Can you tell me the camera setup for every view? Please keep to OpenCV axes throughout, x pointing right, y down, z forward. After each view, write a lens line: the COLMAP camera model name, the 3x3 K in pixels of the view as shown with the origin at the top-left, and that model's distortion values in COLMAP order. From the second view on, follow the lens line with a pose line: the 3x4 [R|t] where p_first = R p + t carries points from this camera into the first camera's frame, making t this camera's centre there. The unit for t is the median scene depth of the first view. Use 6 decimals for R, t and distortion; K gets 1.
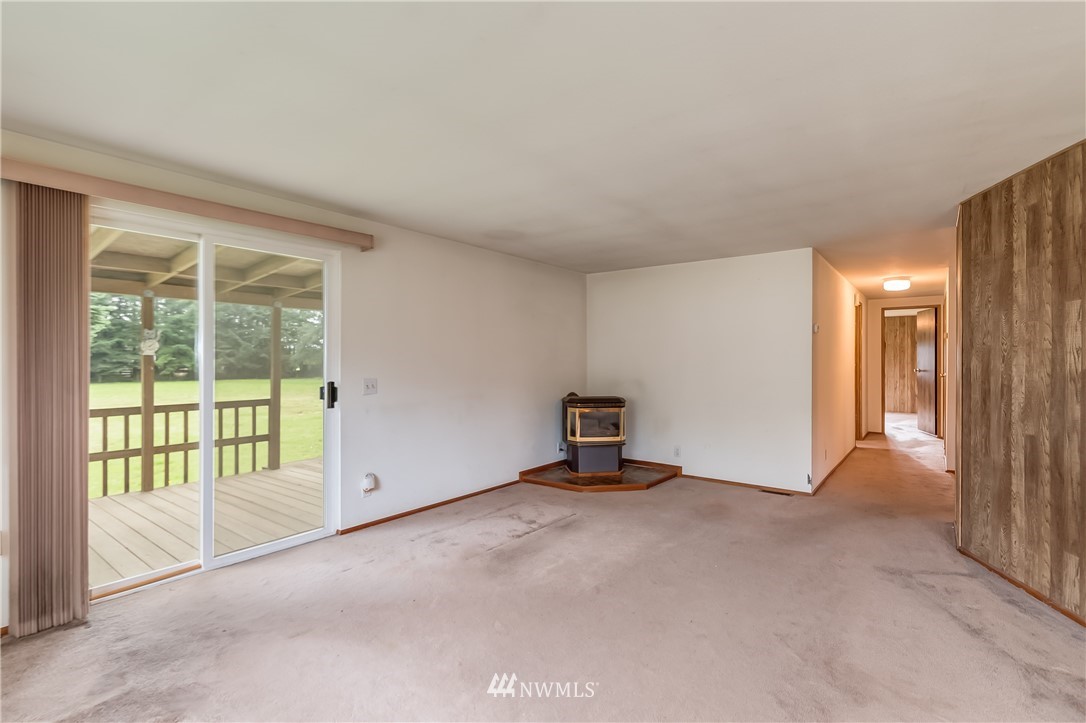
lens RADIAL K [[496.1, 0, 542.3], [0, 496.1, 360.4], [0, 0, 1]] dist [-0.003946, -0.000636]
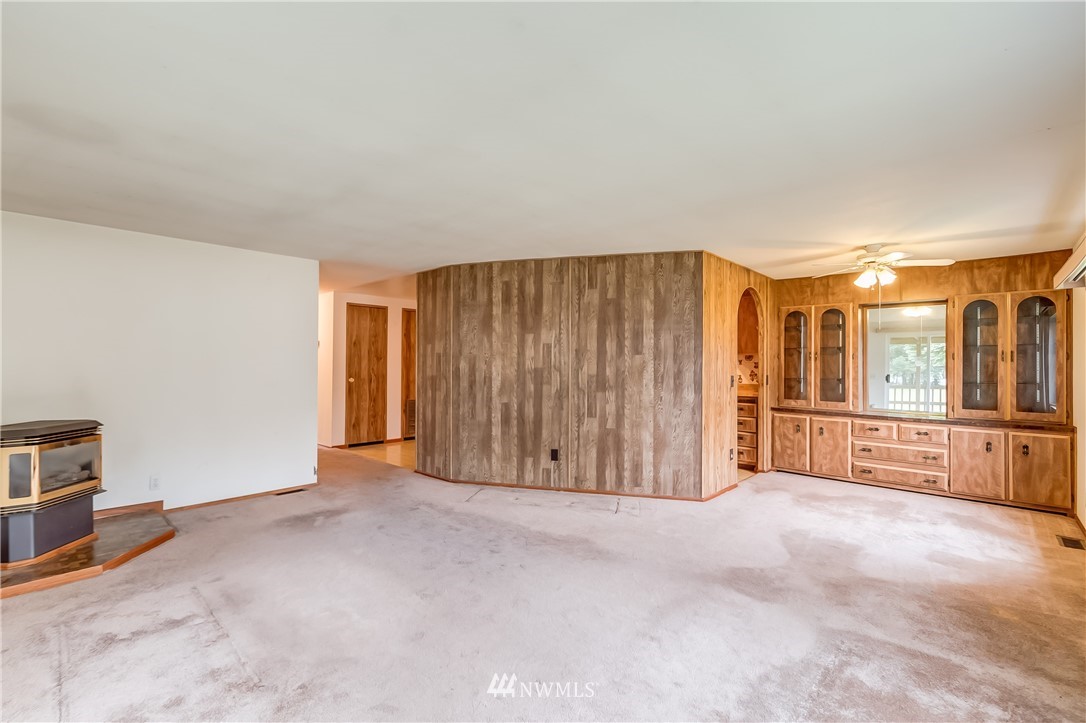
lens RADIAL K [[482.4, 0, 542.6], [0, 482.4, 362.4], [0, 0, 1]] dist [0.004649, -0.003002]
pose [[0.079647, 0.003956, 0.996815, -0.792027], [-0.002613, 0.999990, -0.003759, 0.003874], [-0.996820, -0.002305, 0.079656, 0.670126]]
